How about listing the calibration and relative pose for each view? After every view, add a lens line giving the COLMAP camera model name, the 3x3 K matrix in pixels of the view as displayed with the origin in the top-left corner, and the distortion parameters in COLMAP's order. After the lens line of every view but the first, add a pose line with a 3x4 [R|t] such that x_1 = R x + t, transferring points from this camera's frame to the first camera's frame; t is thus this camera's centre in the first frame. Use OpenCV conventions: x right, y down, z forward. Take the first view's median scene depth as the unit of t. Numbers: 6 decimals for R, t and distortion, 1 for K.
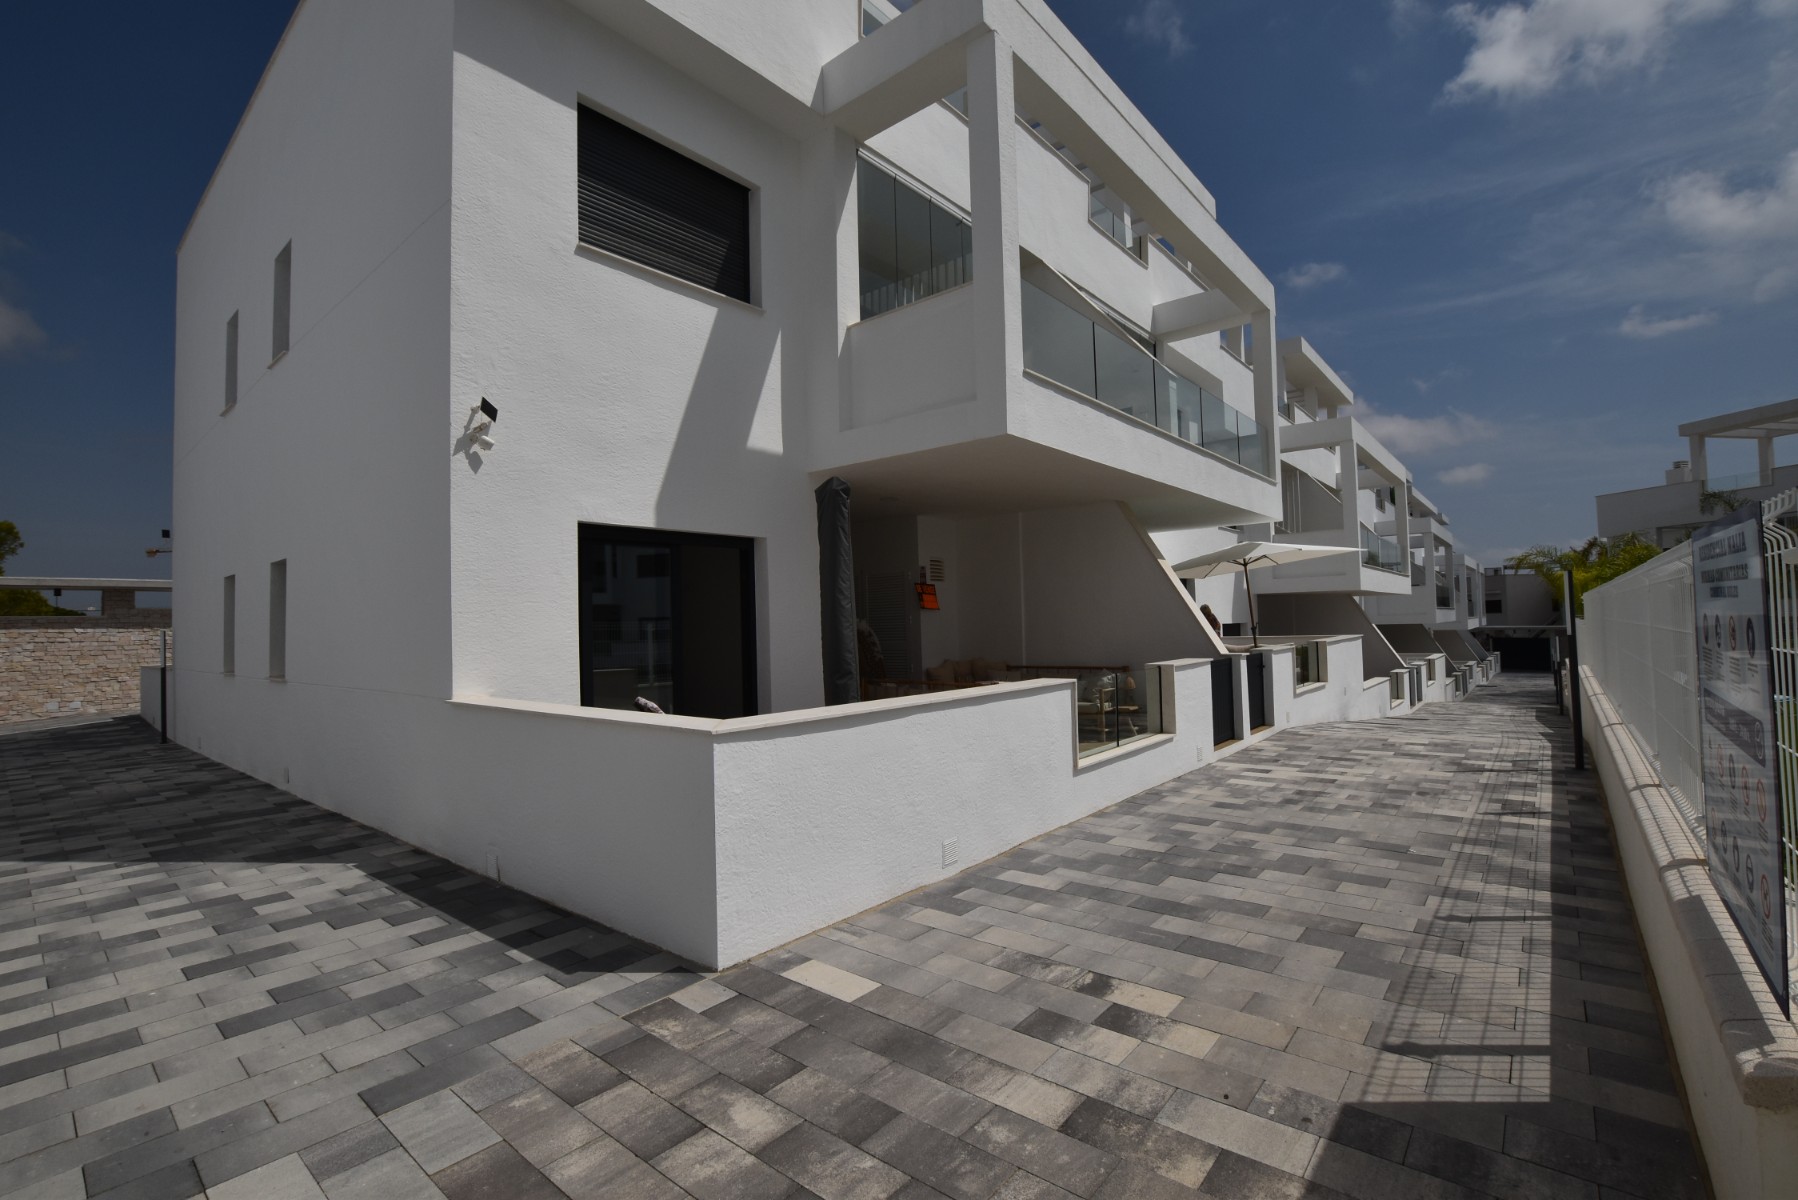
lens RADIAL K [[793.4, 0, 905.9], [0, 793.4, 598.3], [0, 0, 1]] dist [-0.033504, 0.006031]
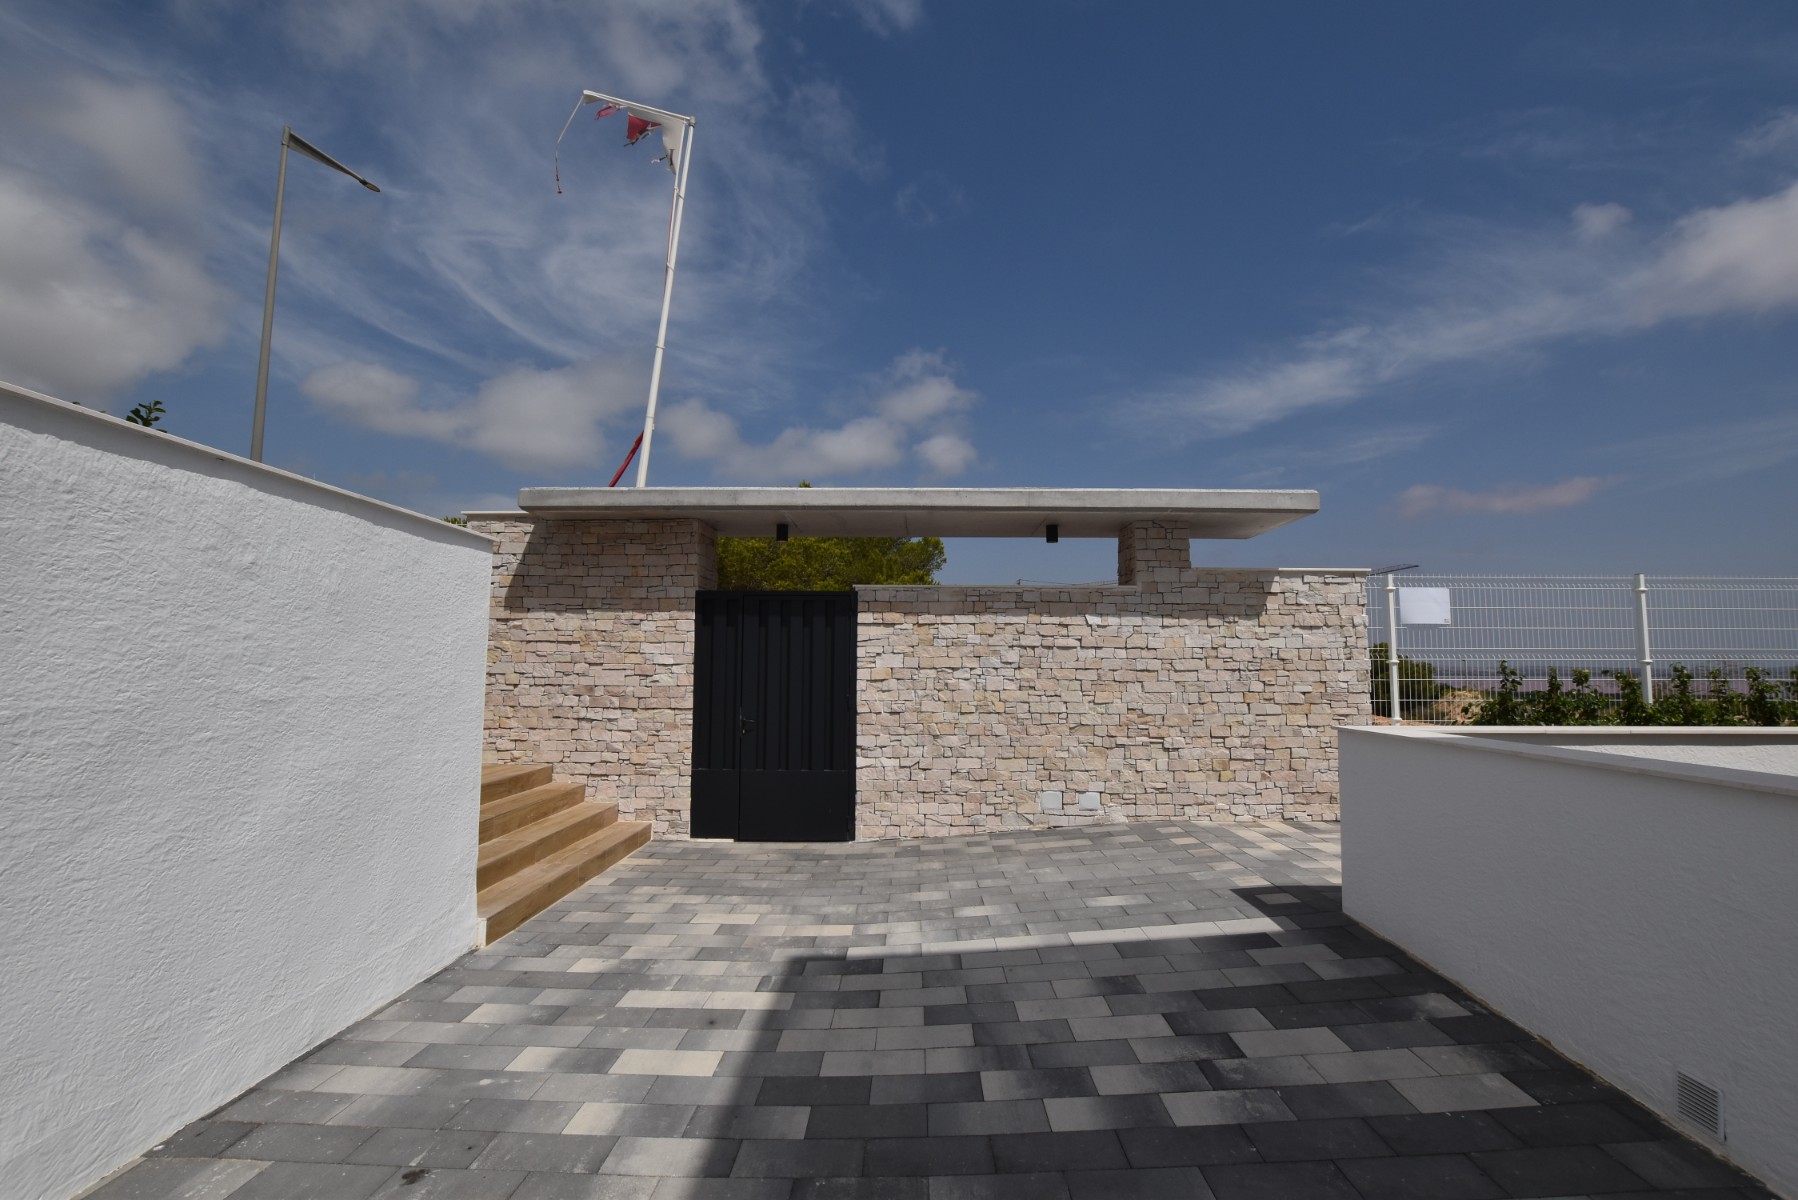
lens RADIAL K [[793.4, 0, 905.8], [0, 793.4, 596.8], [0, 0, 1]] dist [-0.033504, 0.006031]
pose [[0.629008, -0.036510, -0.776541, -0.658361], [0.006928, 0.999120, -0.041362, 0.037653], [0.777368, 0.020637, 0.628707, 0.531873]]
